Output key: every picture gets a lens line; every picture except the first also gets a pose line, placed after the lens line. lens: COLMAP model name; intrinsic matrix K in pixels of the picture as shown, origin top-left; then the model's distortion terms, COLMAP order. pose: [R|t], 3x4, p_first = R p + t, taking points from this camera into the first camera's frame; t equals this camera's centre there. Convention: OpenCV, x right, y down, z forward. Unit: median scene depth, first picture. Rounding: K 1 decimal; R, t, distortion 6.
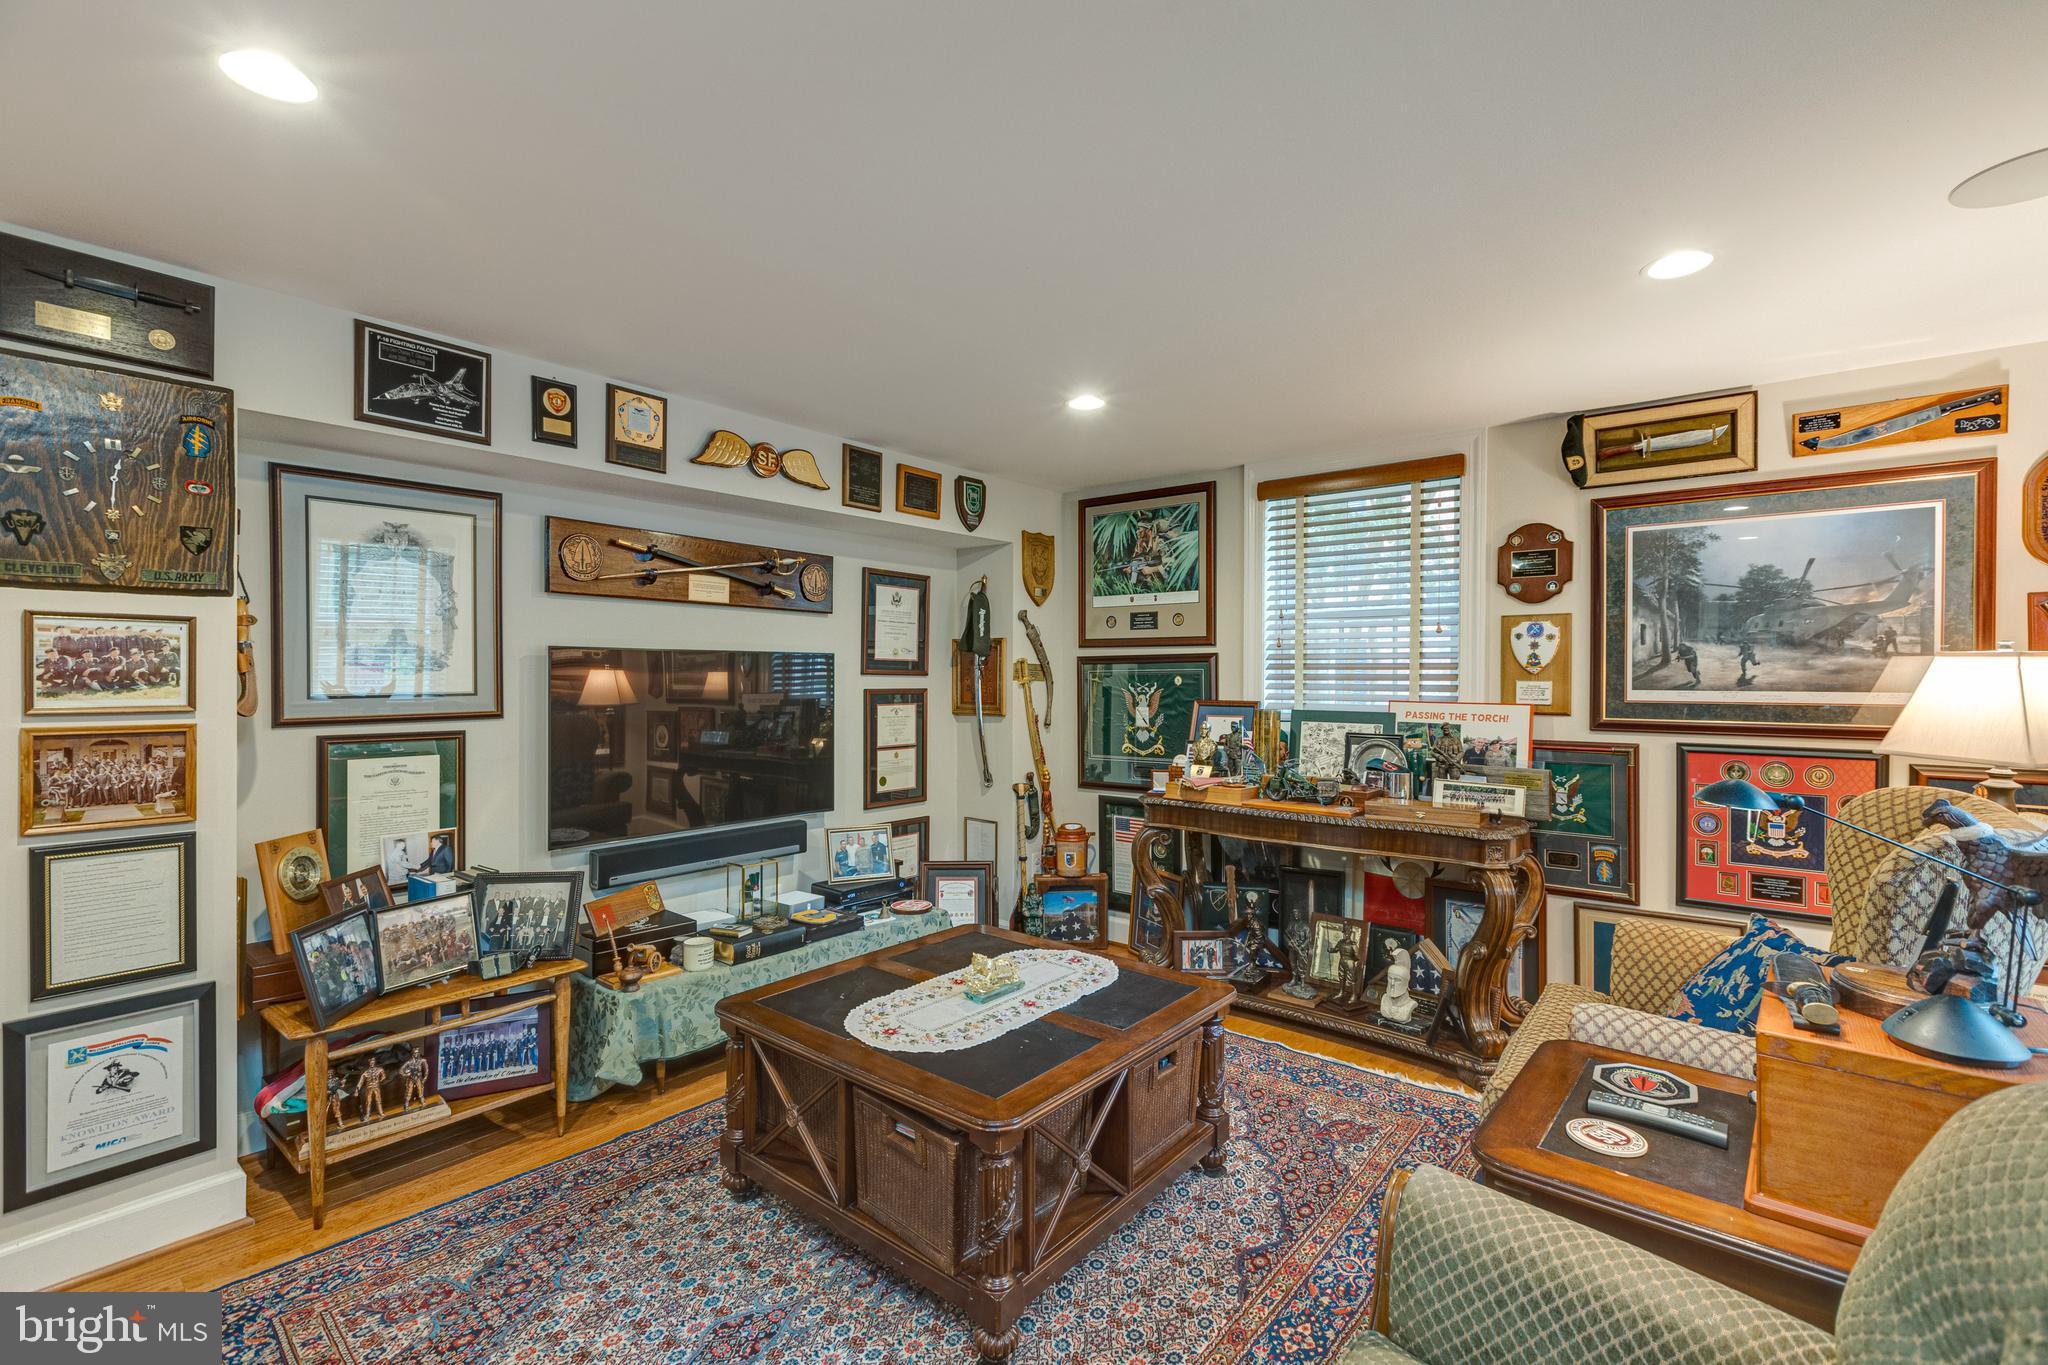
lens RADIAL K [[907.0, 0, 1028.4], [0, 907.0, 680.0], [0, 0, 1]] dist [0.000968, -0.000375]
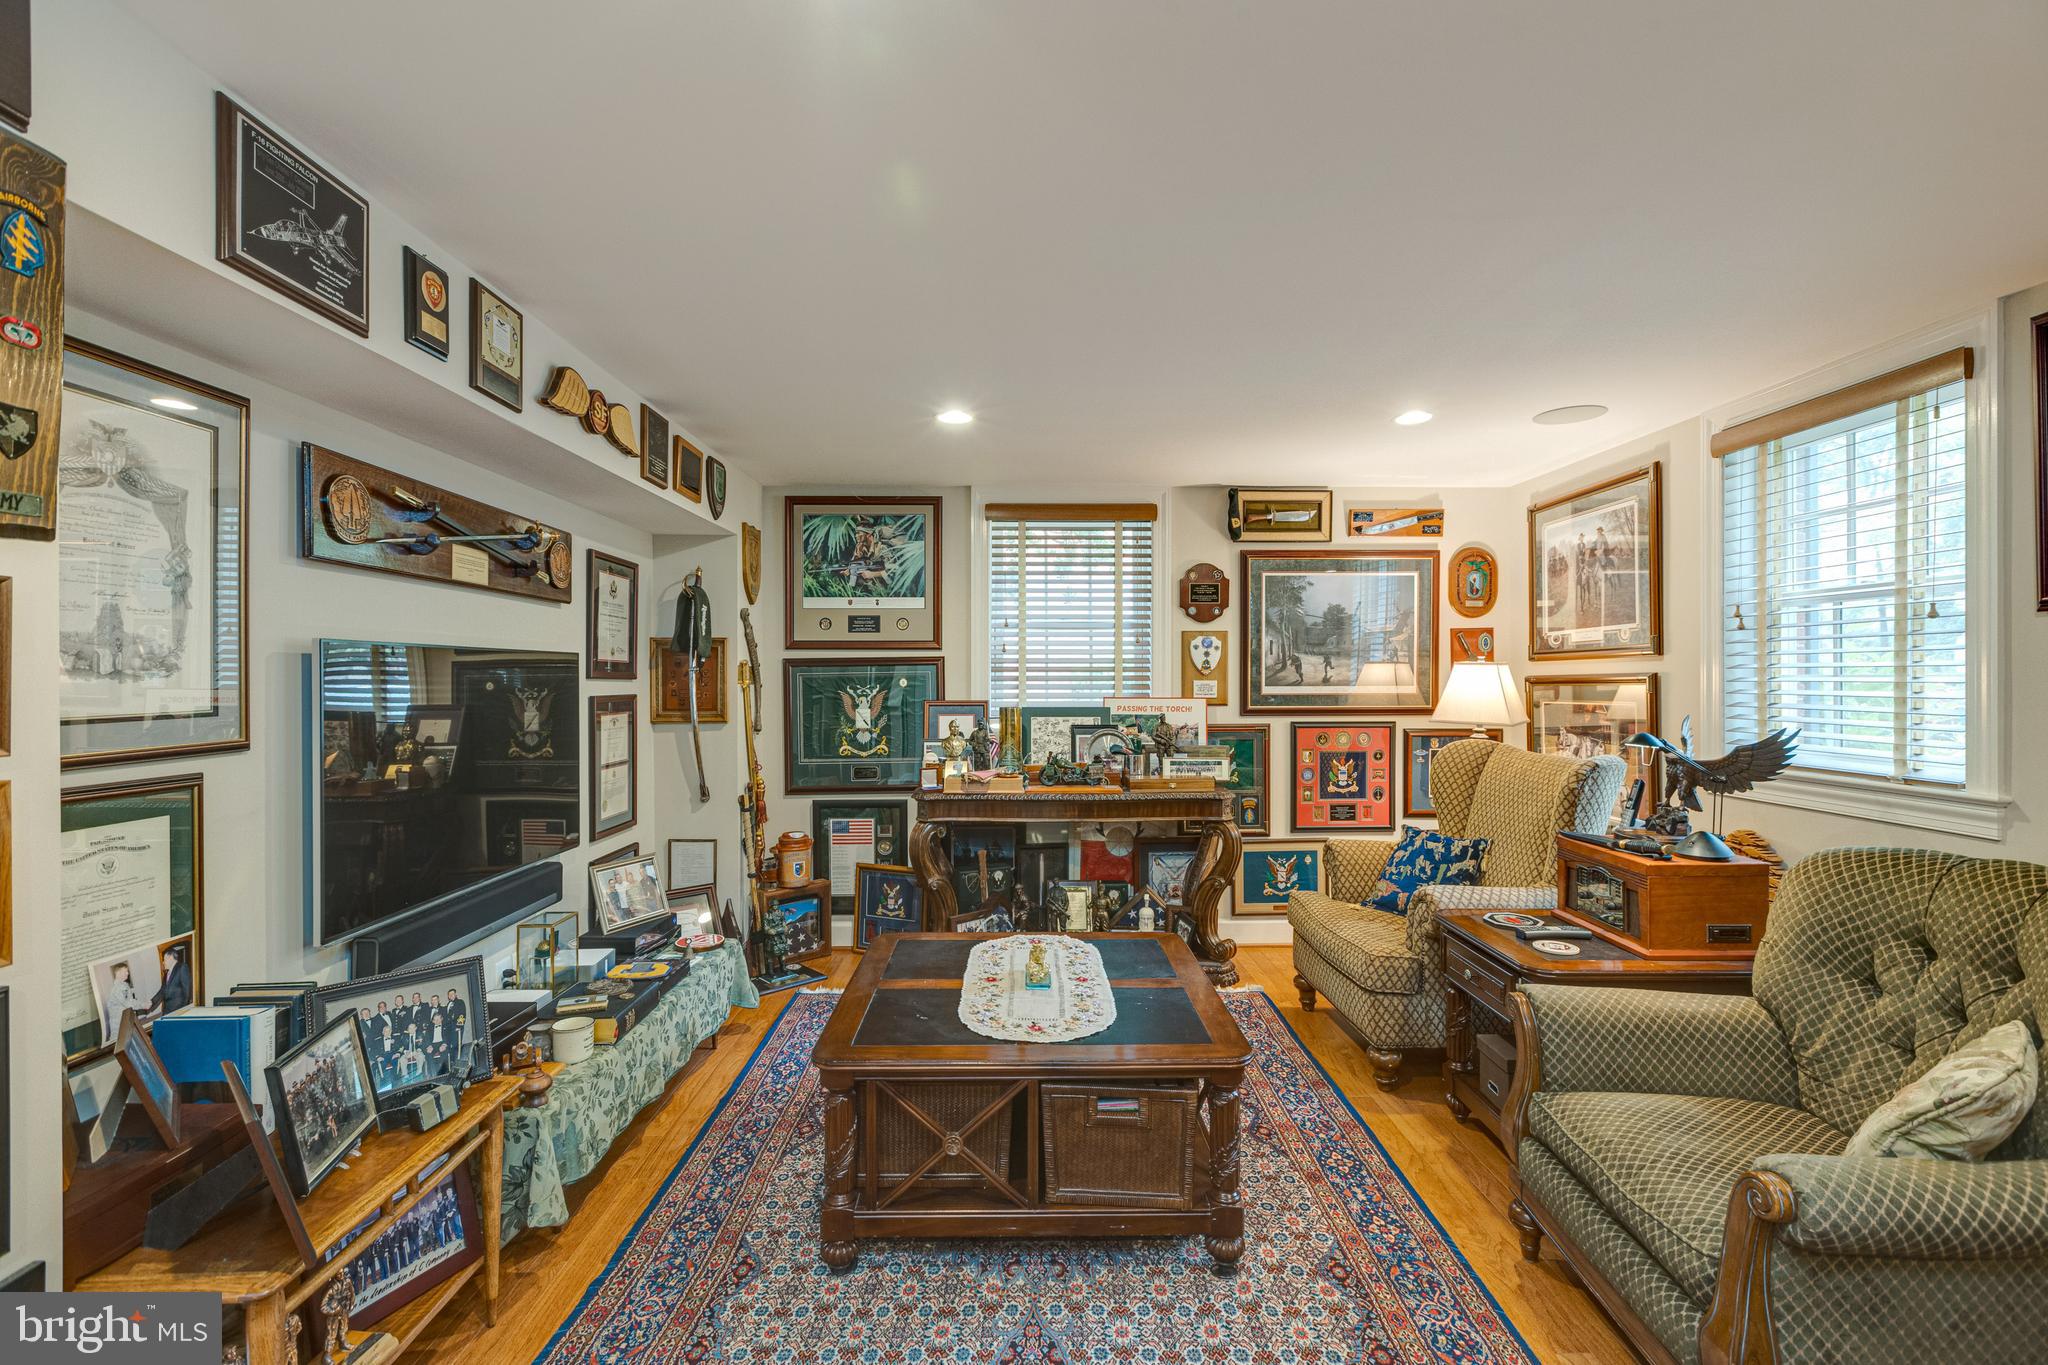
lens RADIAL K [[907.0, 0, 1028.4], [0, 907.0, 680.0], [0, 0, 1]] dist [0.000968, -0.000375]
pose [[0.763864, -0.006987, 0.645339, -0.511080], [0.007506, 0.999970, 0.001941, -0.004179], [-0.645333, 0.003361, 0.763894, 0.139561]]
